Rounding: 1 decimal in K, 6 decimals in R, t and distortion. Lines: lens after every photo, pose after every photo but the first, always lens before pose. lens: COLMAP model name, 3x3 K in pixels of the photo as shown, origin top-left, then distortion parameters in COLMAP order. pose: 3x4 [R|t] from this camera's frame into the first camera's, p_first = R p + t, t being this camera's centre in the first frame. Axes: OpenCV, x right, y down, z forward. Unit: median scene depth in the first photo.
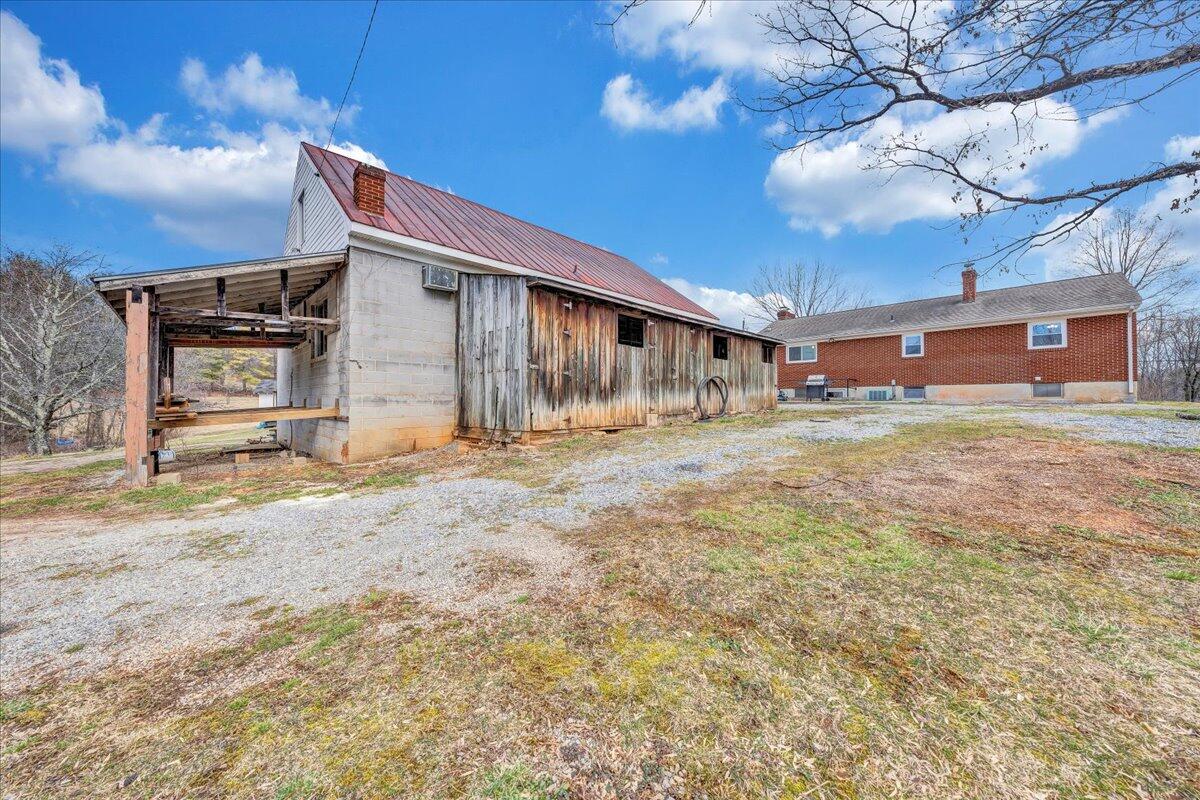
lens RADIAL K [[411.9, 0, 600.7], [0, 411.9, 394.4], [0, 0, 1]] dist [-0.000815, -0.000134]
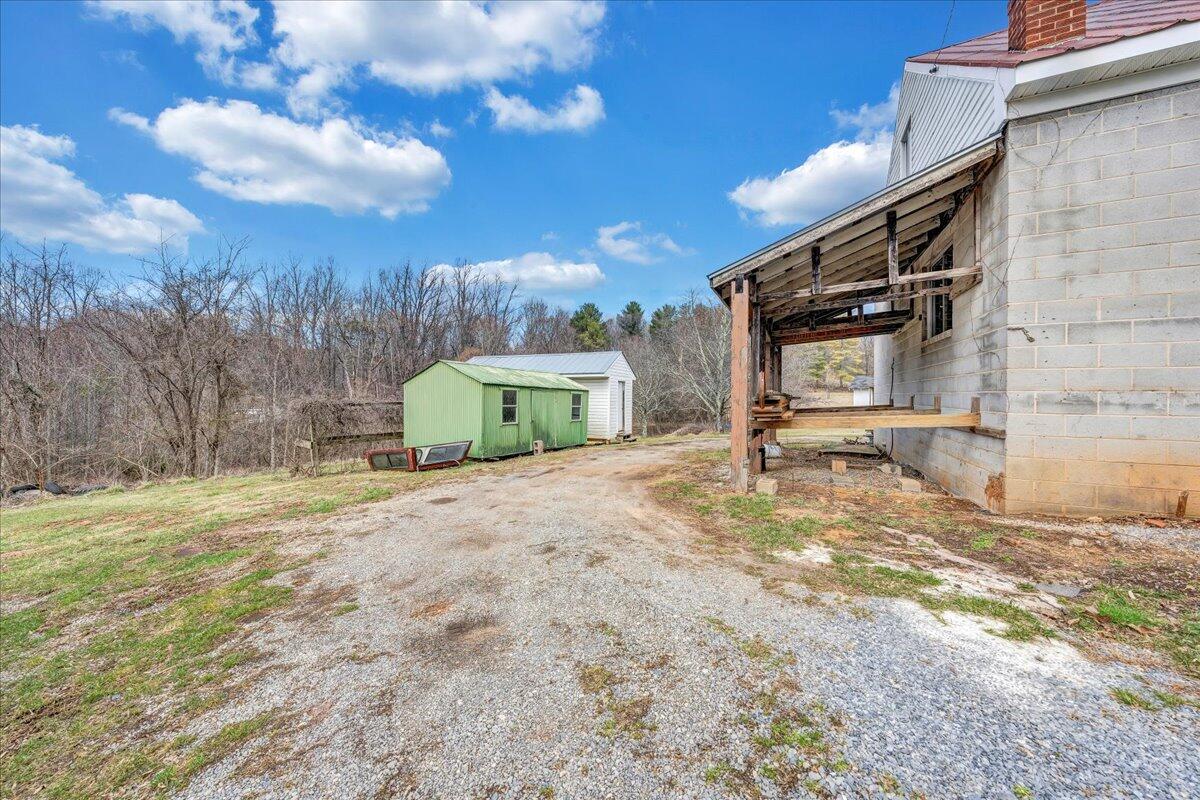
lens RADIAL K [[411.9, 0, 600.7], [0, 411.9, 394.4], [0, 0, 1]] dist [-0.000815, -0.000134]
pose [[0.323004, 0.004793, -0.946385, -0.247145], [0.005051, 0.999964, 0.006788, -0.001193], [0.946384, -0.006973, 0.322968, 0.285130]]
